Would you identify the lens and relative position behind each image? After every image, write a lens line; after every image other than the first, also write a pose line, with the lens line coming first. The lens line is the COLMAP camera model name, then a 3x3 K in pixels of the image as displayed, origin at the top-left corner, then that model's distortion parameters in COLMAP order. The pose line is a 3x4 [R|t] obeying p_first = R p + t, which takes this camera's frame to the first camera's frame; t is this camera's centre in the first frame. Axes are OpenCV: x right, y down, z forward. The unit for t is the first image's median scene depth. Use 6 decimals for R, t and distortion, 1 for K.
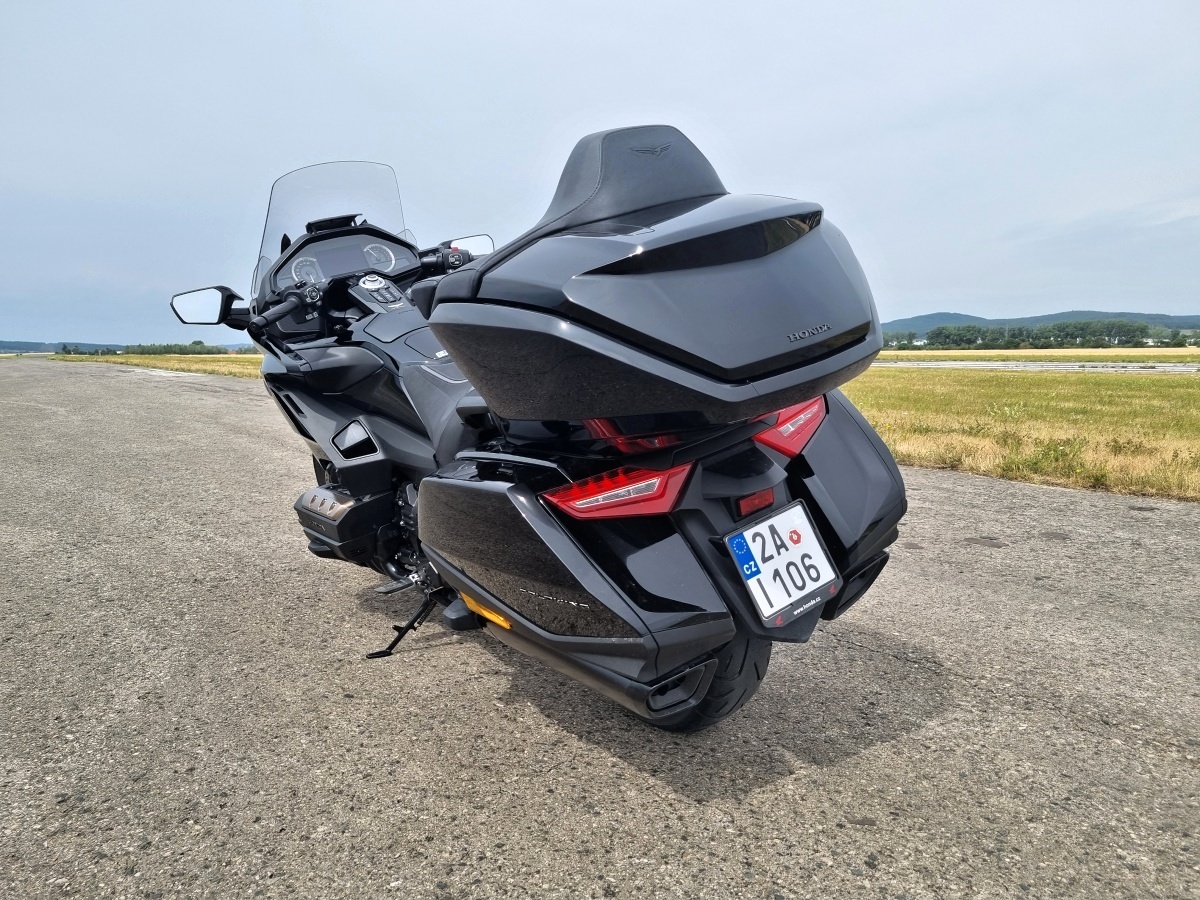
lens RADIAL K [[908.3, 0, 597.8], [0, 908.3, 453.2], [0, 0, 1]] dist [0.056896, -0.046047]
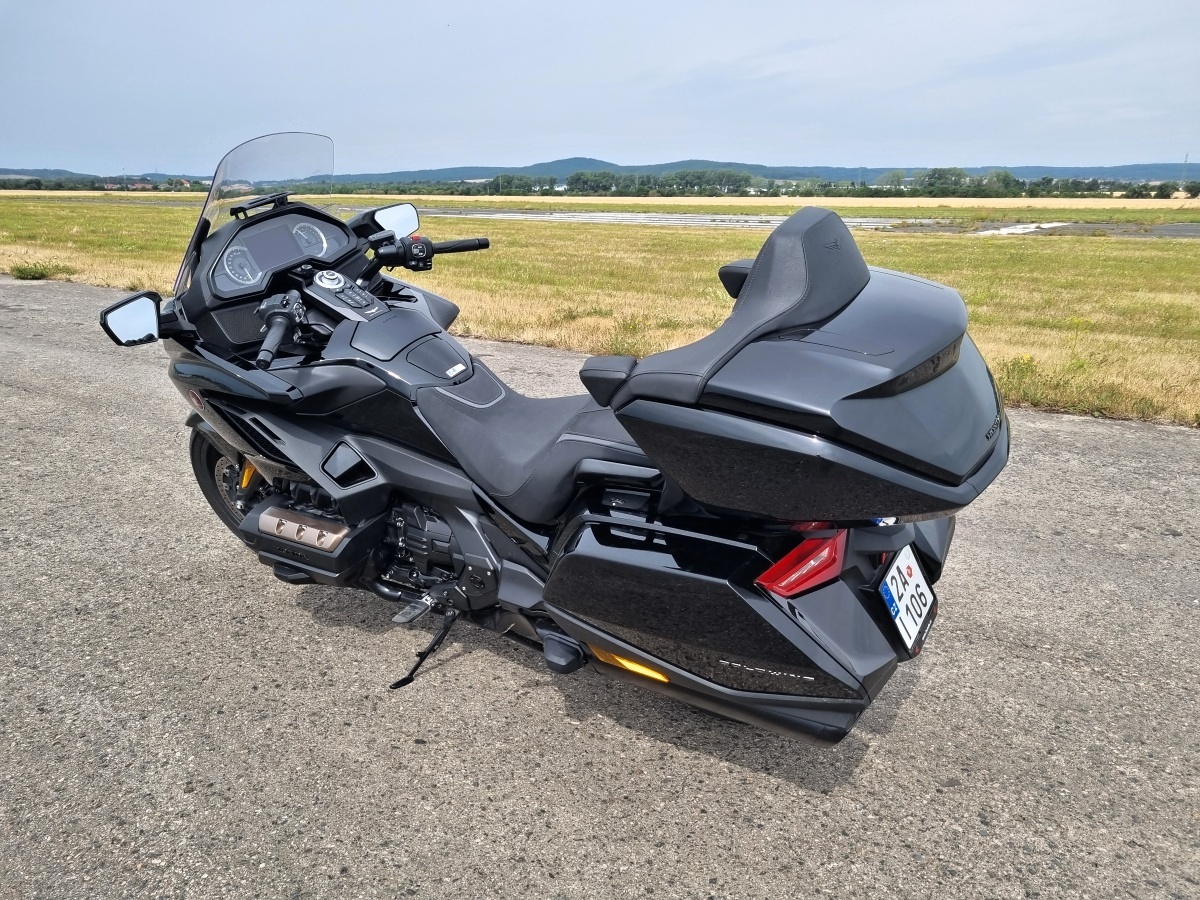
lens RADIAL K [[908.3, 0, 607.0], [0, 908.3, 467.1], [0, 0, 1]] dist [0.056896, -0.046047]
pose [[0.923698, -0.099415, 0.369999, -0.365540], [0.030791, 0.981886, 0.186953, -0.175861], [-0.381882, -0.161296, 0.910027, 0.065624]]
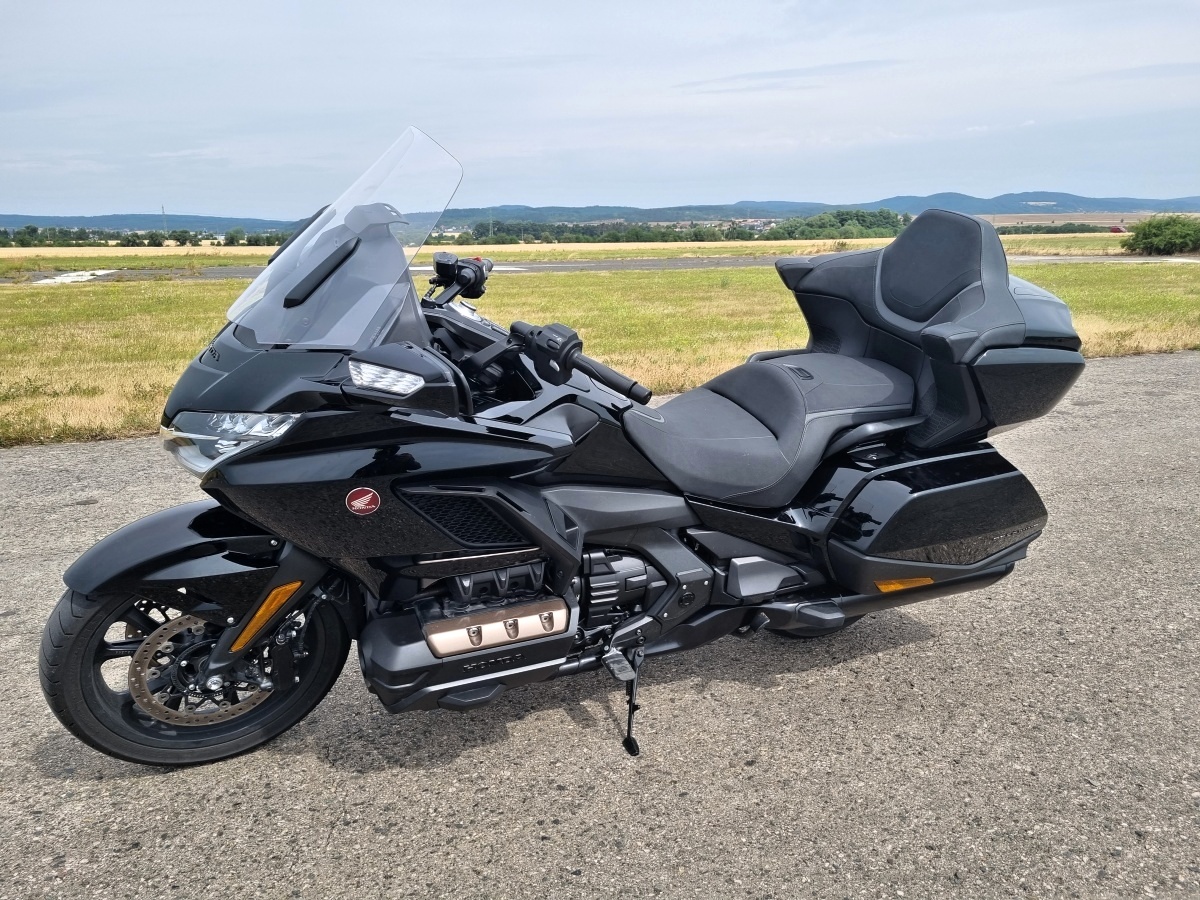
lens RADIAL K [[908.3, 0, 604.2], [0, 908.3, 451.0], [0, 0, 1]] dist [0.056896, -0.046047]
pose [[0.195759, -0.224407, 0.954631, -0.984506], [0.125522, 0.971192, 0.202561, -0.226018], [-0.972586, 0.080175, 0.218287, 0.793423]]
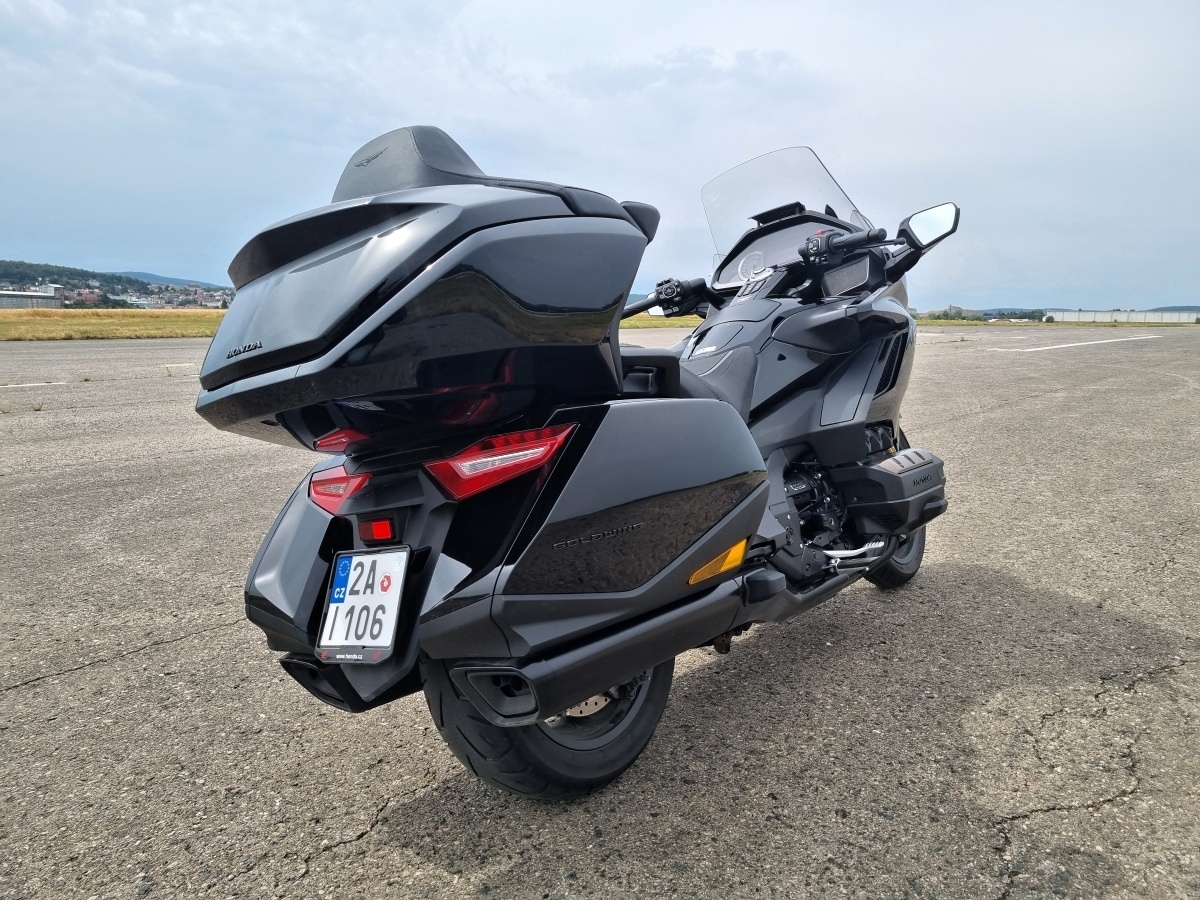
lens RADIAL K [[908.3, 0, 603.4], [0, 908.3, 448.5], [0, 0, 1]] dist [0.056896, -0.046047]
pose [[0.276115, 0.164160, -0.947002, 0.699758], [-0.132162, 0.982431, 0.131768, -0.115157], [0.951995, 0.088774, 0.292959, 0.603700]]
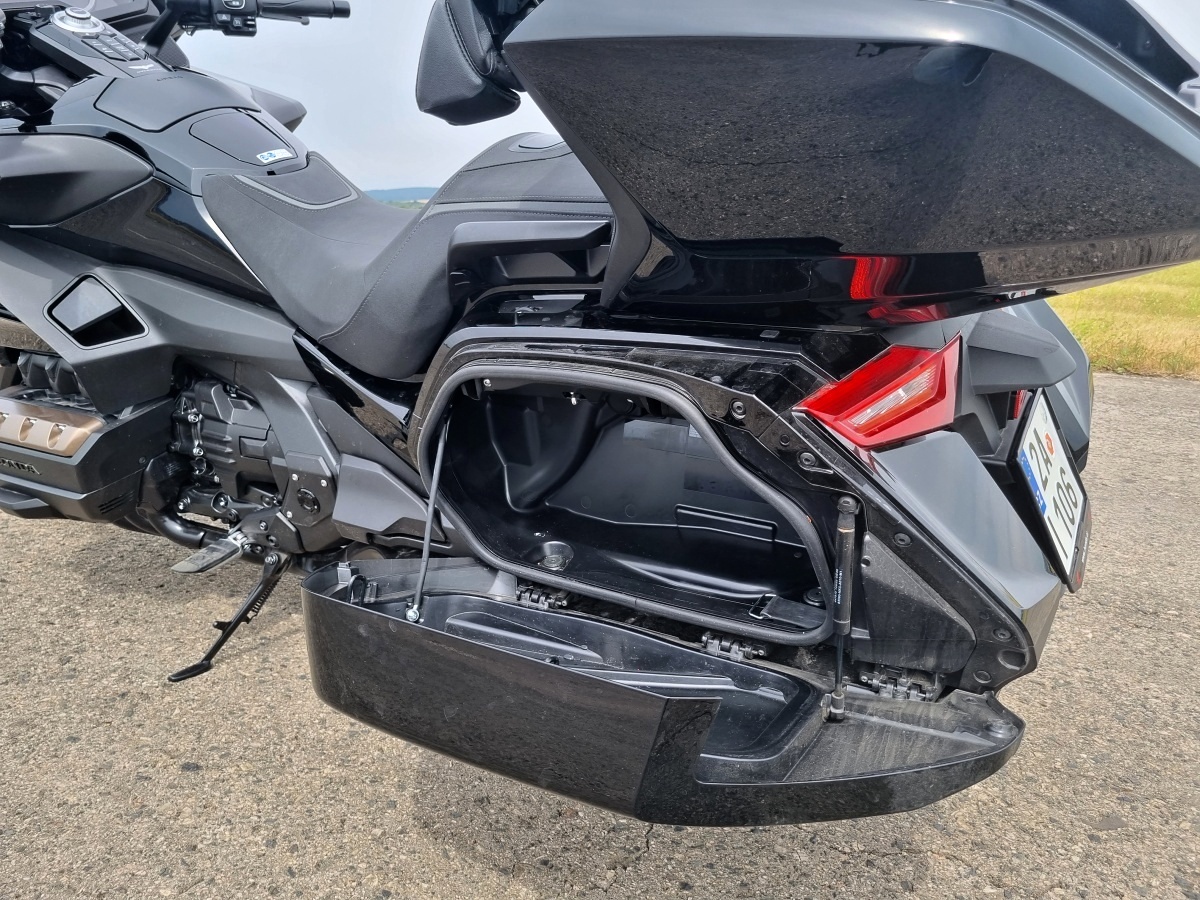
lens RADIAL K [[908.3, 0, 600.6], [0, 908.3, 454.9], [0, 0, 1]] dist [0.056896, -0.046047]
pose [[0.905969, -0.085058, 0.414710, -0.227706], [0.024210, 0.988414, 0.149838, -0.004670], [-0.422650, -0.125708, 0.897532, 0.351636]]
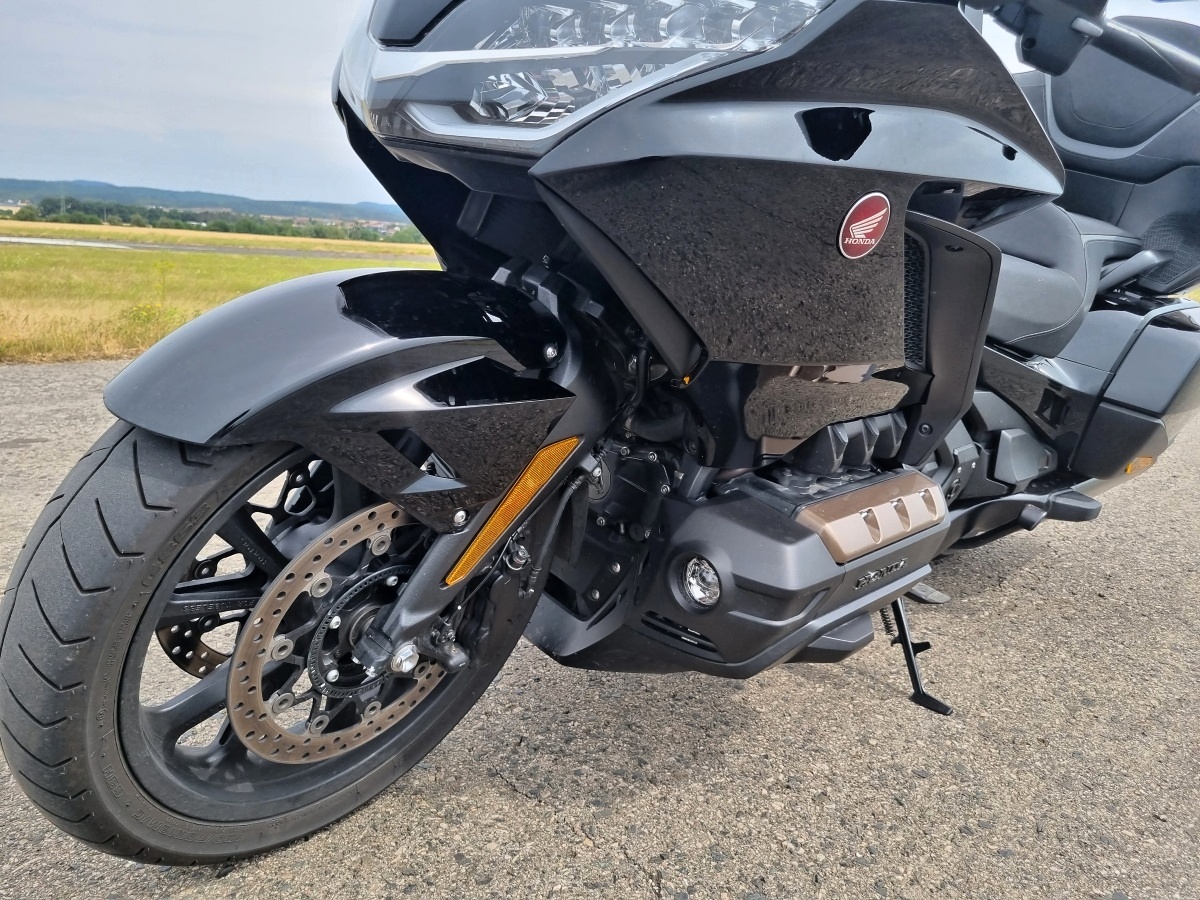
lens RADIAL K [[908.3, 0, 608.3], [0, 908.3, 458.1], [0, 0, 1]] dist [0.056896, -0.046047]
pose [[-0.203504, -0.224591, 0.952967, -0.705040], [0.056980, 0.968968, 0.240530, -0.083568], [-0.977415, 0.103249, -0.184391, 1.263236]]
